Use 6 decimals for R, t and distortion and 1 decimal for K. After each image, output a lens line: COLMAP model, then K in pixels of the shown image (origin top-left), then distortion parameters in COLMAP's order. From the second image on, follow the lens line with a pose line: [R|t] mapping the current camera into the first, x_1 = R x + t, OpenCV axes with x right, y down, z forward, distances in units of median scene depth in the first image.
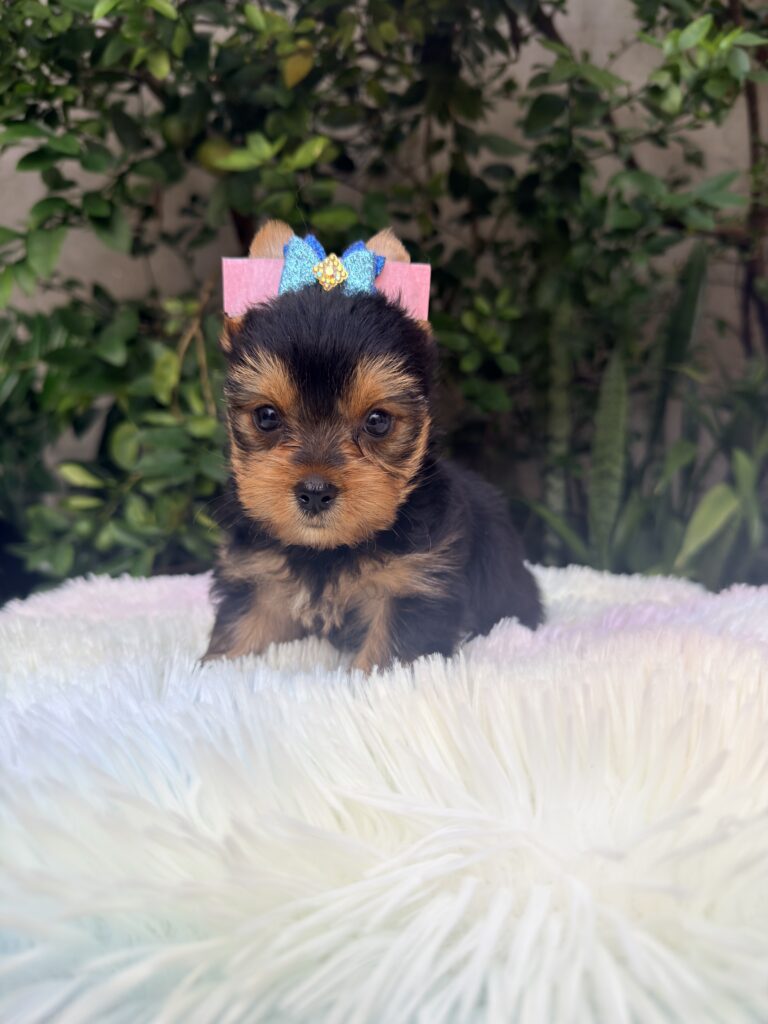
lens RADIAL K [[721.1, 0, 370.4], [0, 721.1, 508.2], [0, 0, 1]] dist [-0.011662, -0.007623]
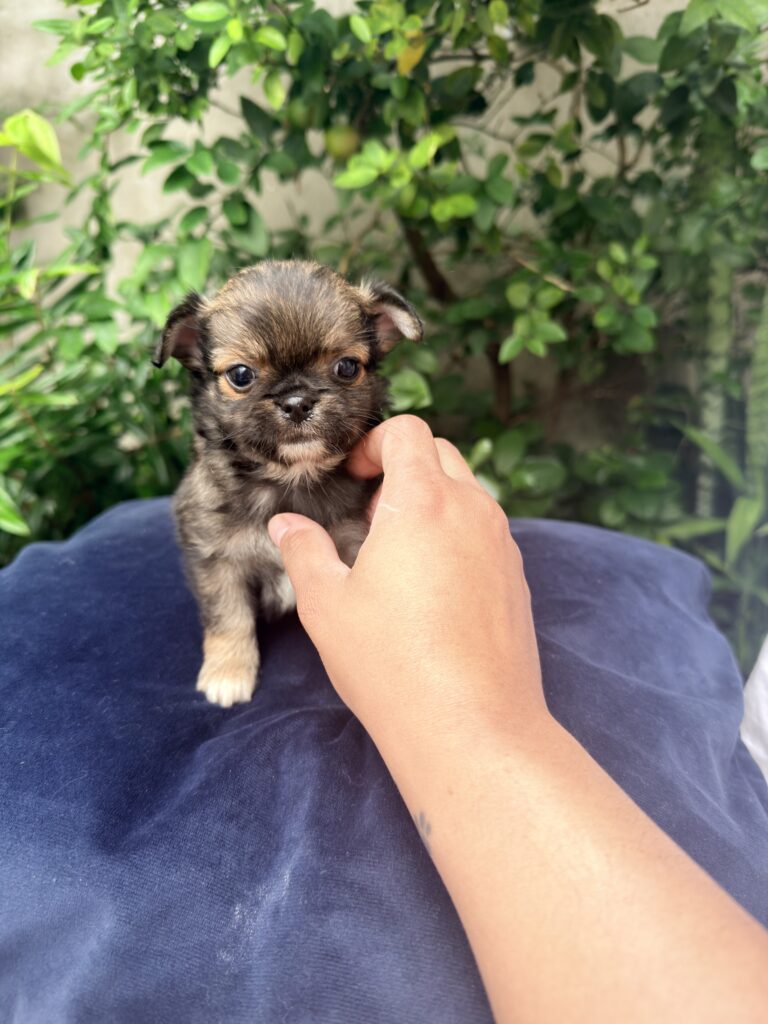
lens RADIAL K [[728.5, 0, 397.7], [0, 728.5, 524.5], [0, 0, 1]] dist [-0.068556, 0.045417]
pose [[0.978096, -0.006279, -0.208059, 0.059079], [0.051428, 0.975847, 0.212316, -0.136254], [0.201700, -0.218366, 0.954795, -0.058012]]
